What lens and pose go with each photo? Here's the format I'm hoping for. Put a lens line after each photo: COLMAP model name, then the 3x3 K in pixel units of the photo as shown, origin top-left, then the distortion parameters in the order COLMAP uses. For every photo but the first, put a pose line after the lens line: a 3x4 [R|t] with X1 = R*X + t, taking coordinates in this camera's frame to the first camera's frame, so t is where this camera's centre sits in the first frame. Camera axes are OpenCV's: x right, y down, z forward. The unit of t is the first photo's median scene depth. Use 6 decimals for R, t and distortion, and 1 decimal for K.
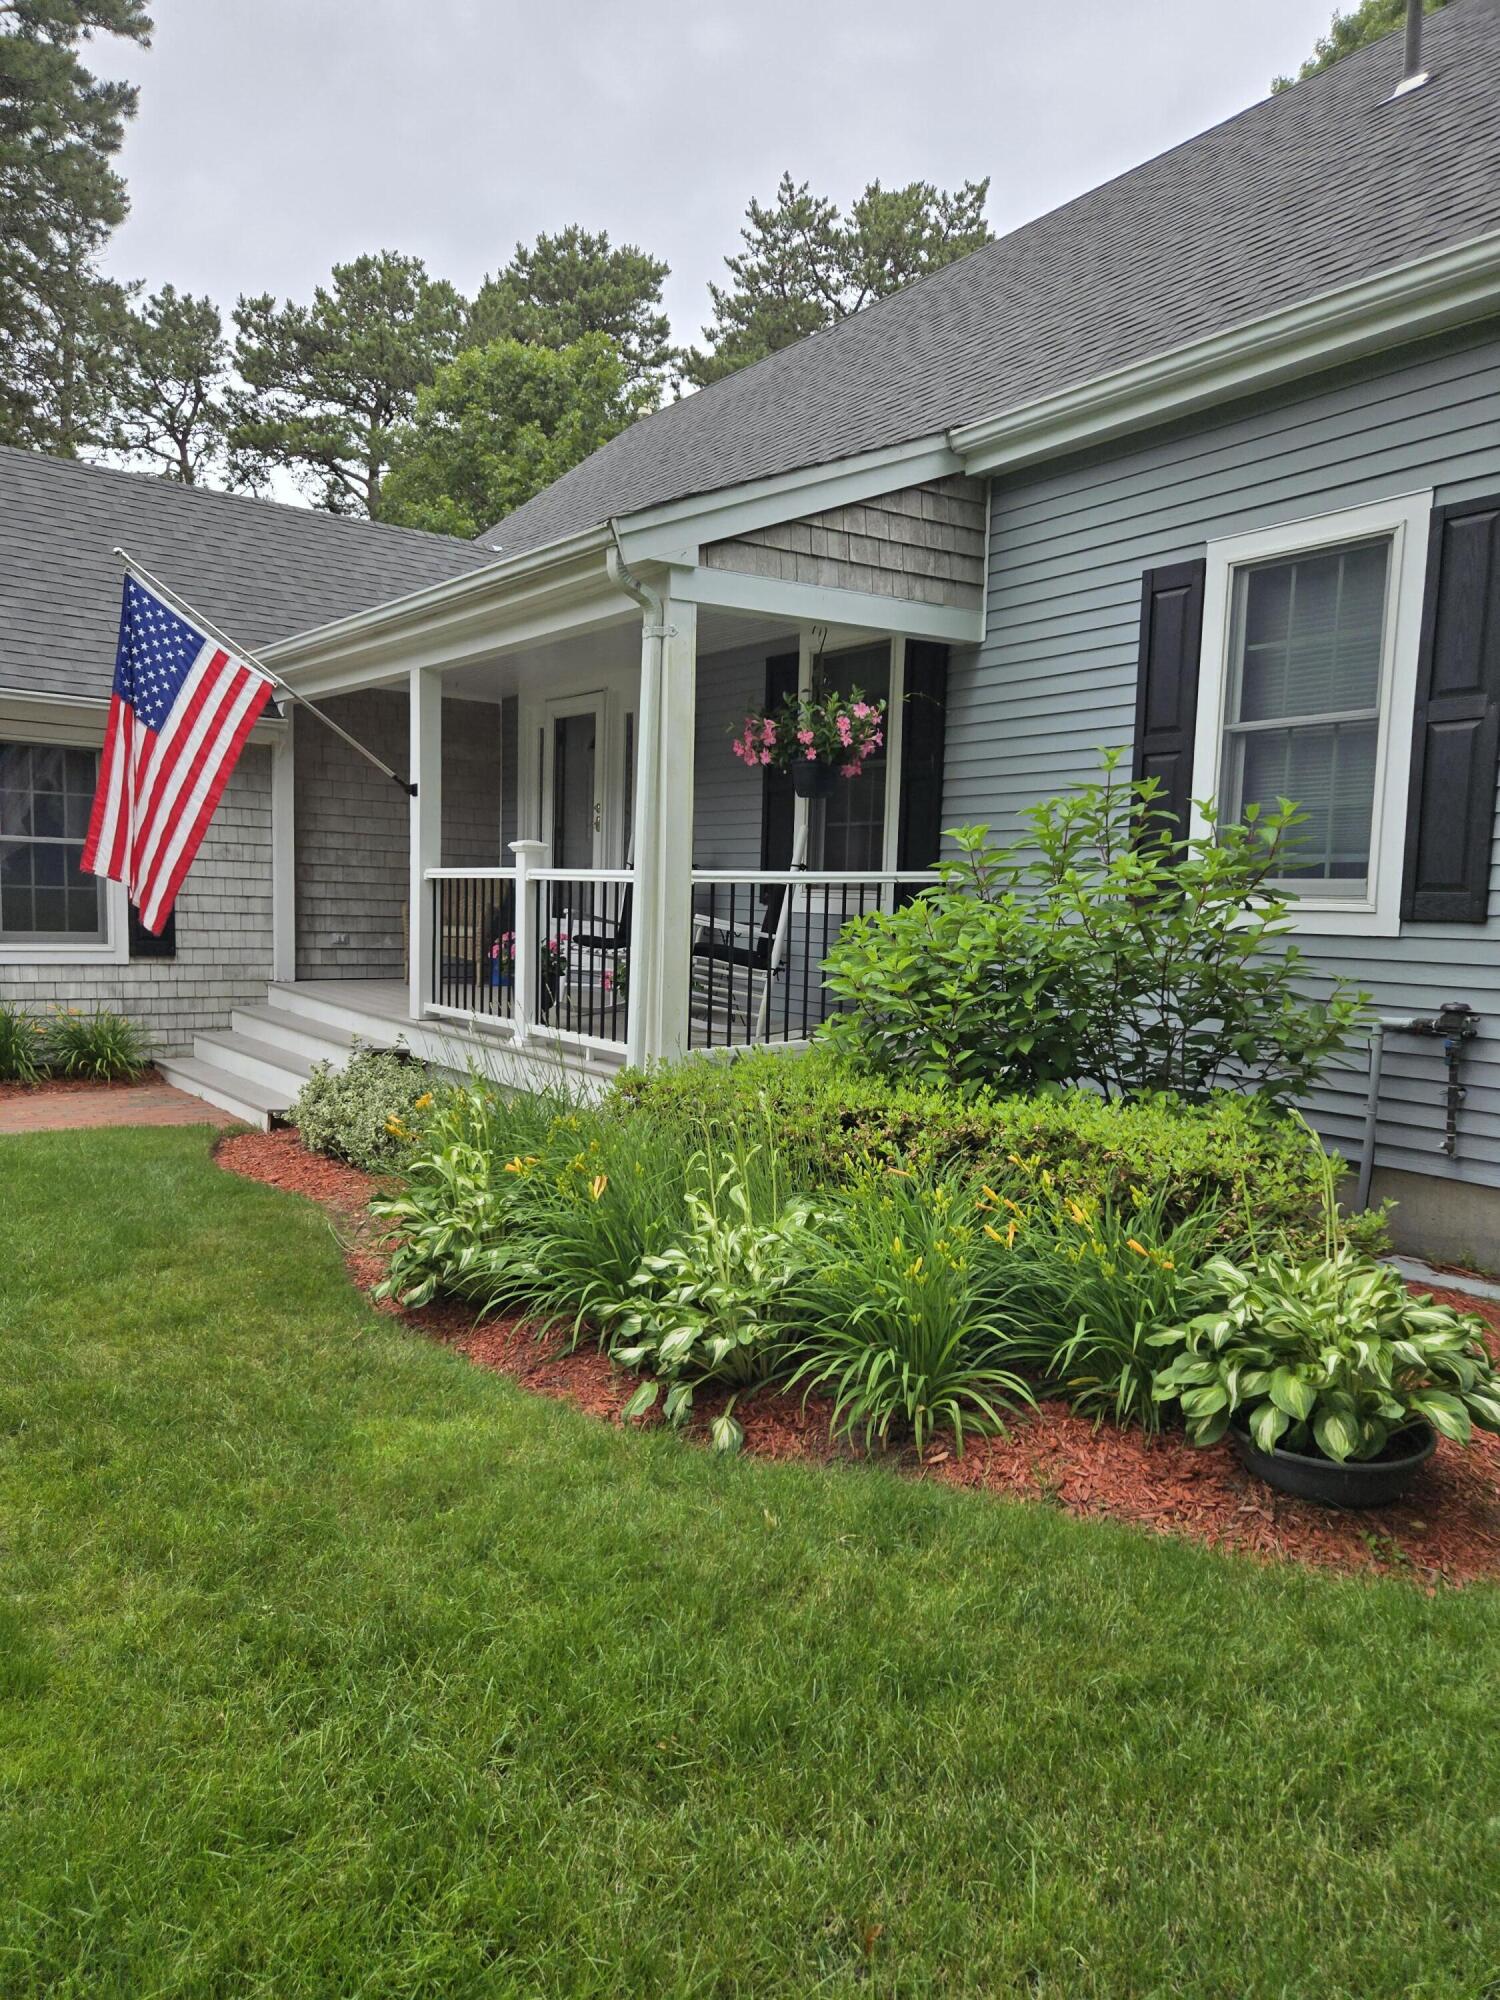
lens RADIAL K [[1381.6, 0, 792.7], [0, 1381.6, 1012.9], [0, 0, 1]] dist [0.059800, -0.000102]
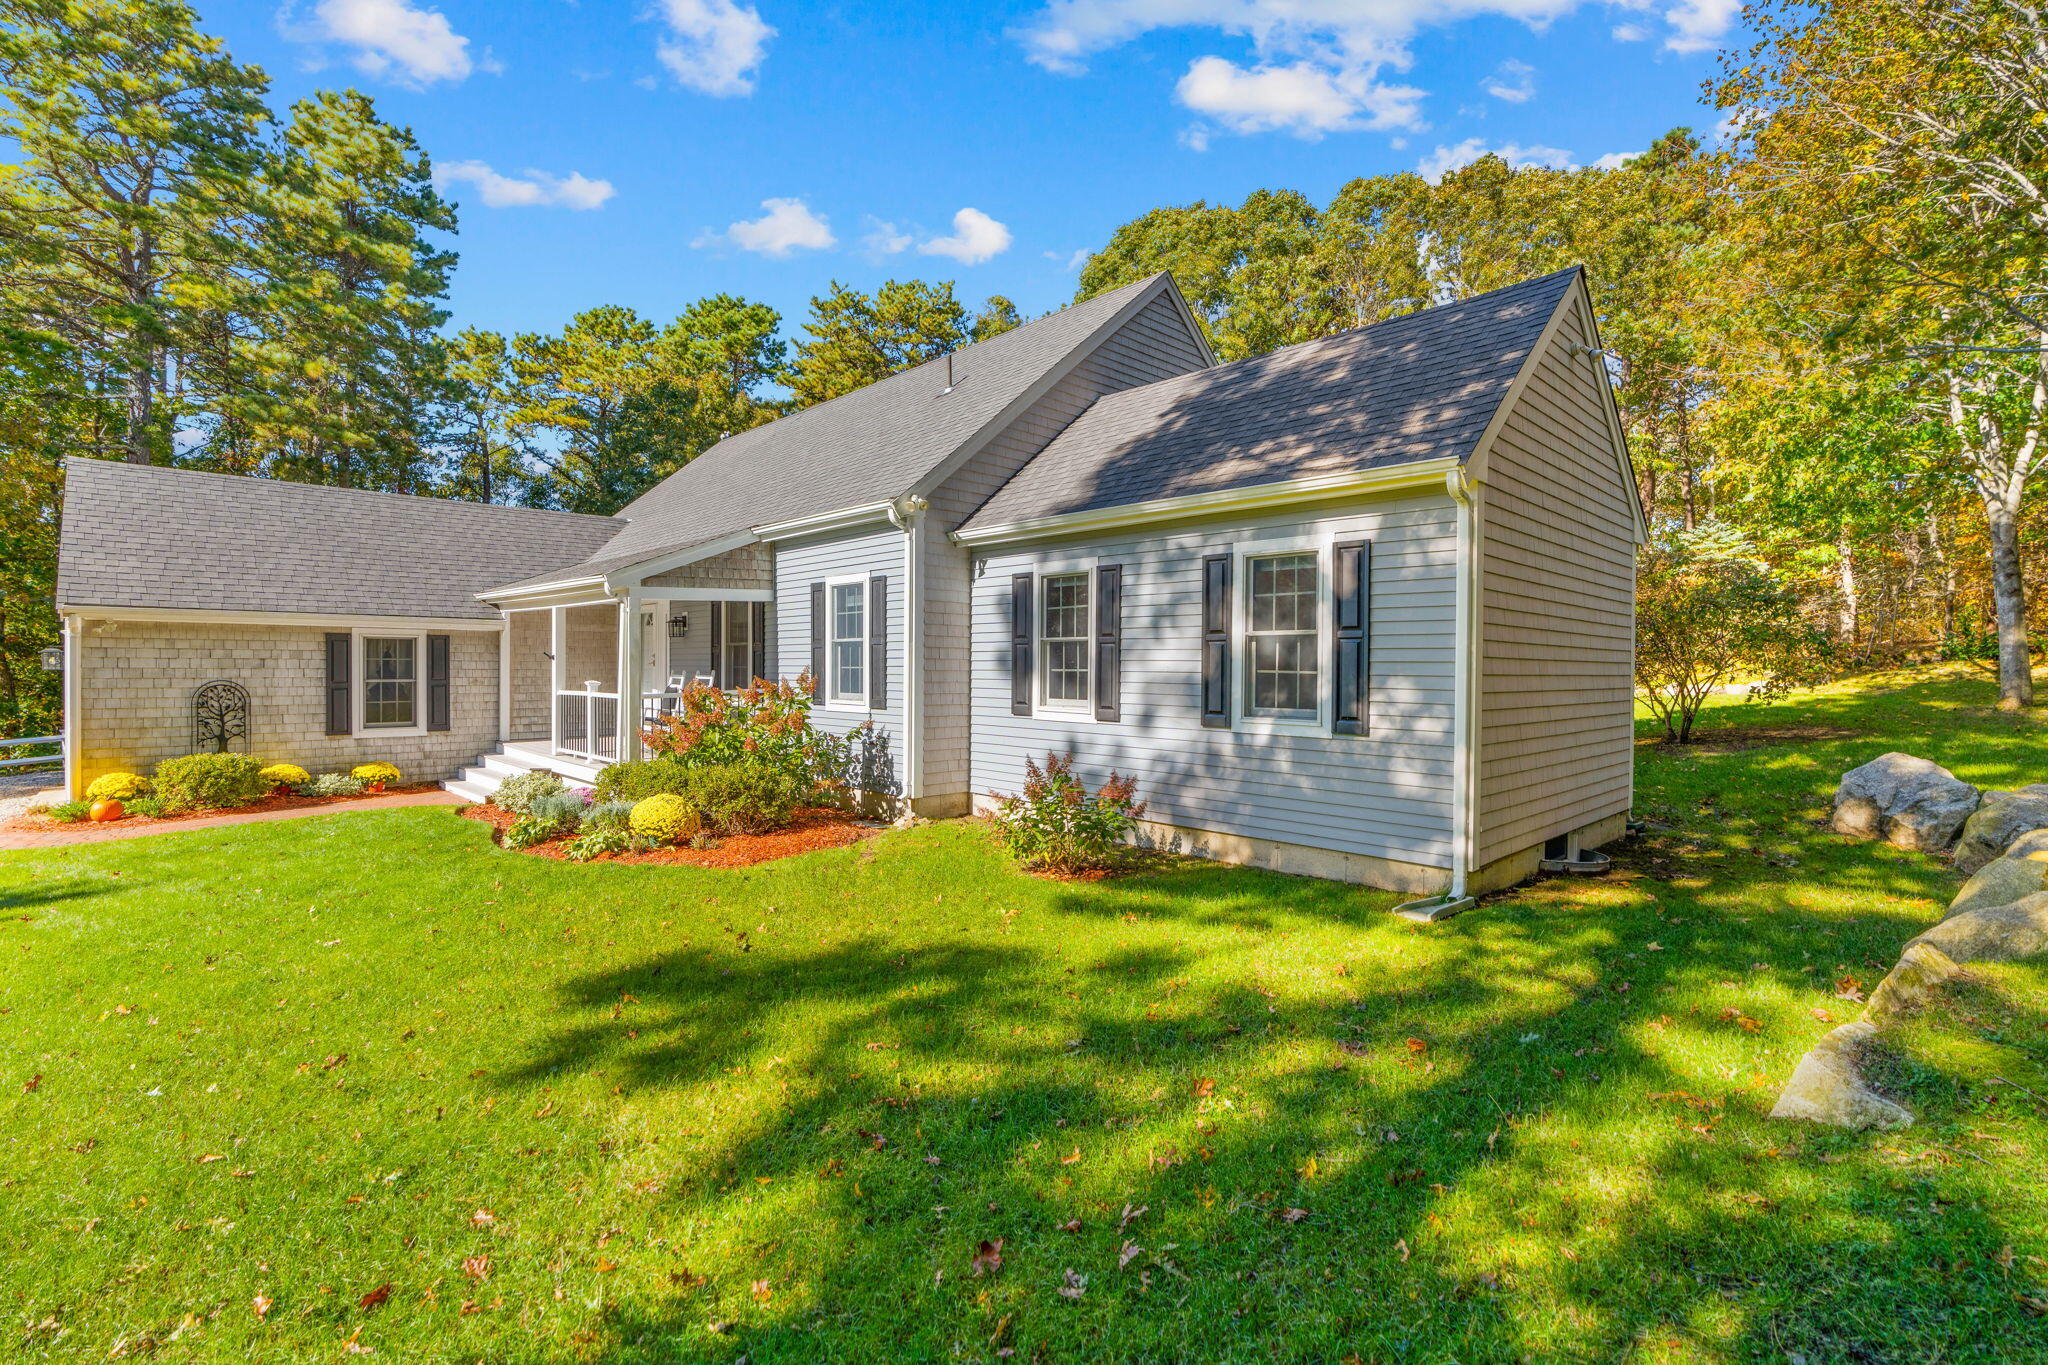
lens RADIAL K [[921.0, 0, 1022.4], [0, 921.0, 660.2], [0, 0, 1]] dist [0.000661, 0.000024]
pose [[0.992298, -0.025643, 0.121194, 0.312172], [0.036566, 0.995380, -0.088784, 0.012086], [-0.118358, 0.092531, 0.988650, -0.607398]]
